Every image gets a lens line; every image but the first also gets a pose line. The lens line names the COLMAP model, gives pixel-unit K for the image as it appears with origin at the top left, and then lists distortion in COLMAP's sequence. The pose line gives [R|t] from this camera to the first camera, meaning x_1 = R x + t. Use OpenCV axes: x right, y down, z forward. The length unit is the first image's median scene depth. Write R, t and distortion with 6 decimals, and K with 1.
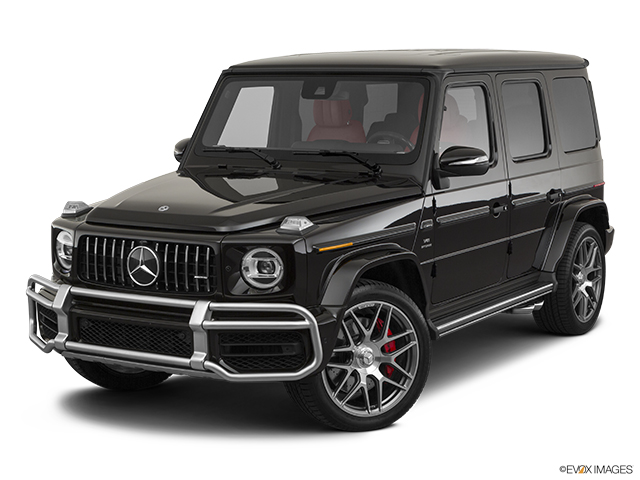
lens RADIAL K [[1334.7, 0, 320.0], [0, 1334.7, 240.0], [0, 0, 1]] dist [0.029820, 0.083820]
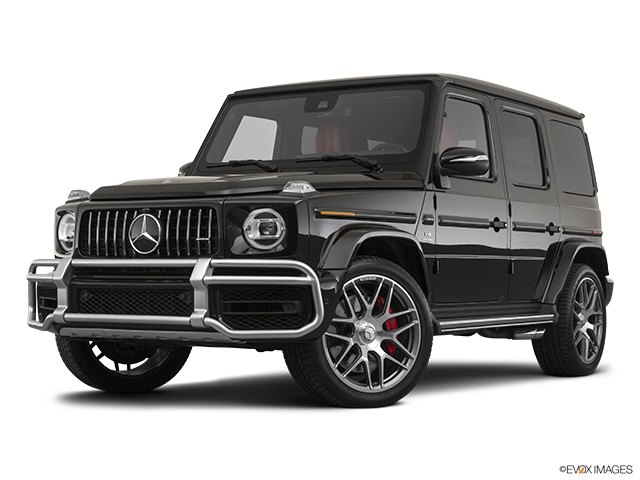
lens RADIAL K [[1323.1, 0, 320.0], [0, 1323.1, 240.0], [0, 0, 1]] dist [0.028911, 0.012742]
pose [[0.999968, 0.007952, 0.000908, -0.002218], [-0.007707, 0.987273, -0.158848, 0.177859], [-0.002159, 0.158836, 0.987303, 0.020589]]
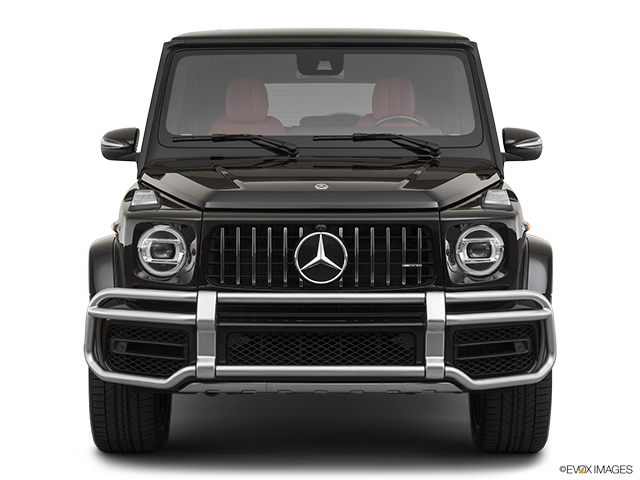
lens RADIAL K [[1605.1, 0, 320.0], [0, 1605.1, 240.0], [0, 0, 1]] dist [-0.052354, -0.058051]
pose [[0.852394, -0.022287, 0.522424, -0.608877], [0.065463, 0.995779, -0.064329, 0.067880], [-0.518786, 0.089033, 0.850256, 0.205968]]
